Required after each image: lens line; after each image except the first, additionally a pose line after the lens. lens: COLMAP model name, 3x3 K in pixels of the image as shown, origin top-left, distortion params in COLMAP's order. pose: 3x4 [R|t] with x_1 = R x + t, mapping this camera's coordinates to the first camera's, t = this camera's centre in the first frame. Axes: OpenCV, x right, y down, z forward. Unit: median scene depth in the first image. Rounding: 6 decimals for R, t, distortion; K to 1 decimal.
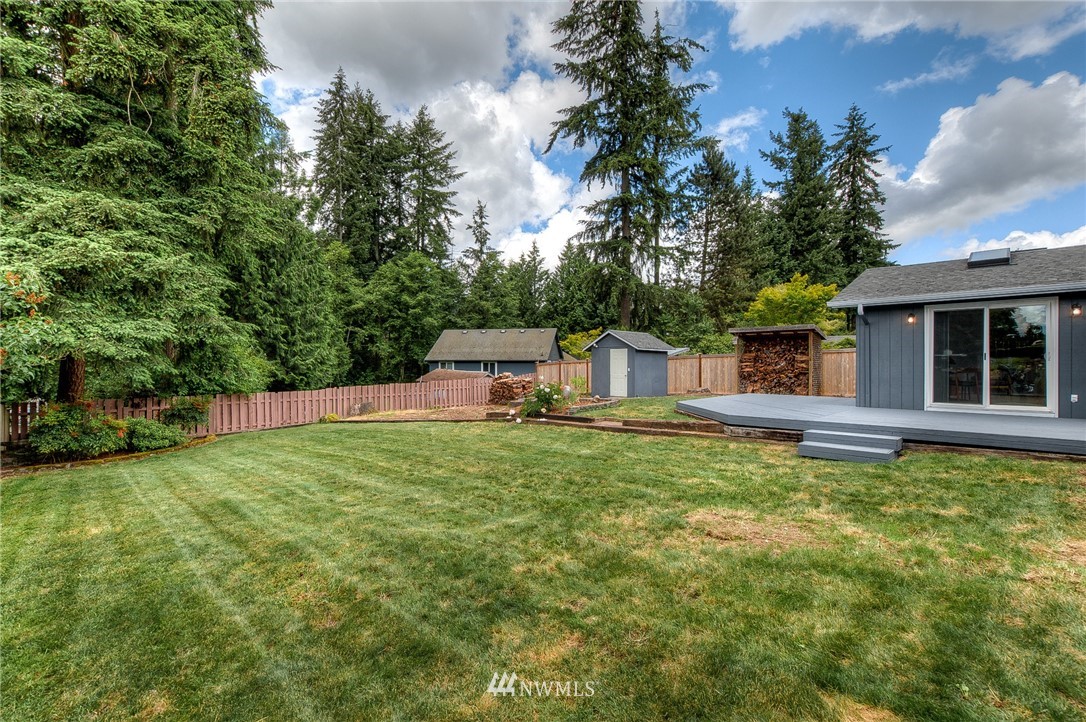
lens RADIAL K [[477.9, 0, 548.9], [0, 477.9, 357.1], [0, 0, 1]] dist [-0.013935, 0.000962]
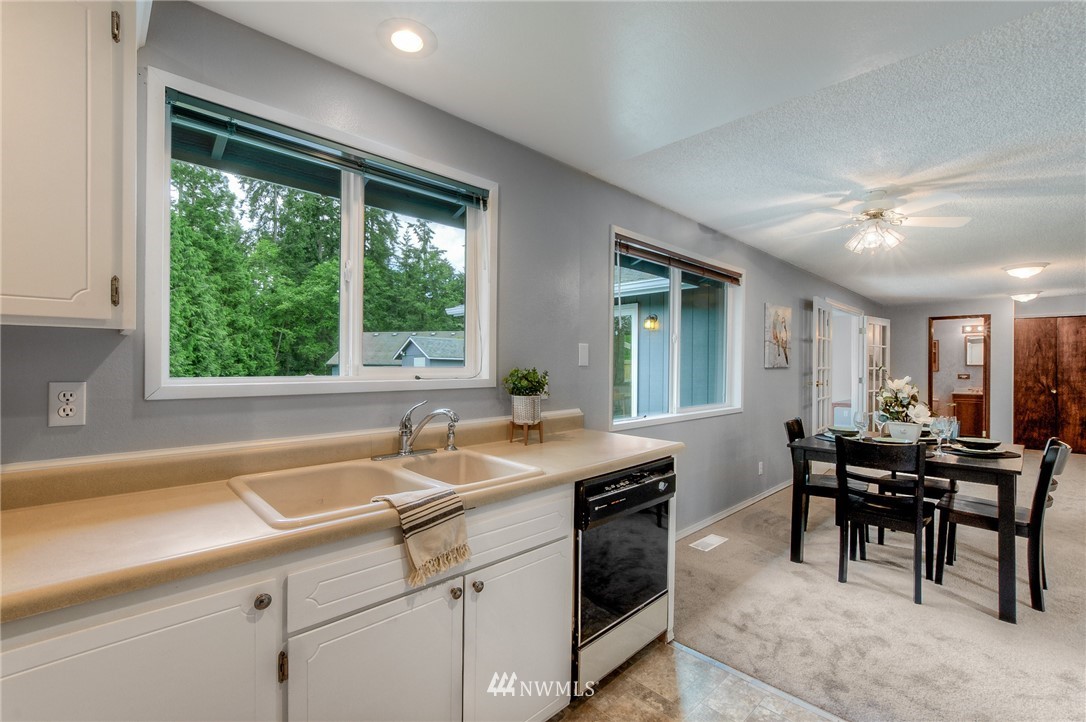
lens RADIAL K [[477.9, 0, 543.7], [0, 477.9, 363.1], [0, 0, 1]] dist [-0.013935, 0.000962]
pose [[0.999716, 0.005934, -0.023073, 0.147144], [-0.005649, 0.999907, 0.012389, -0.007251], [0.023144, -0.012255, 0.999657, 0.040491]]
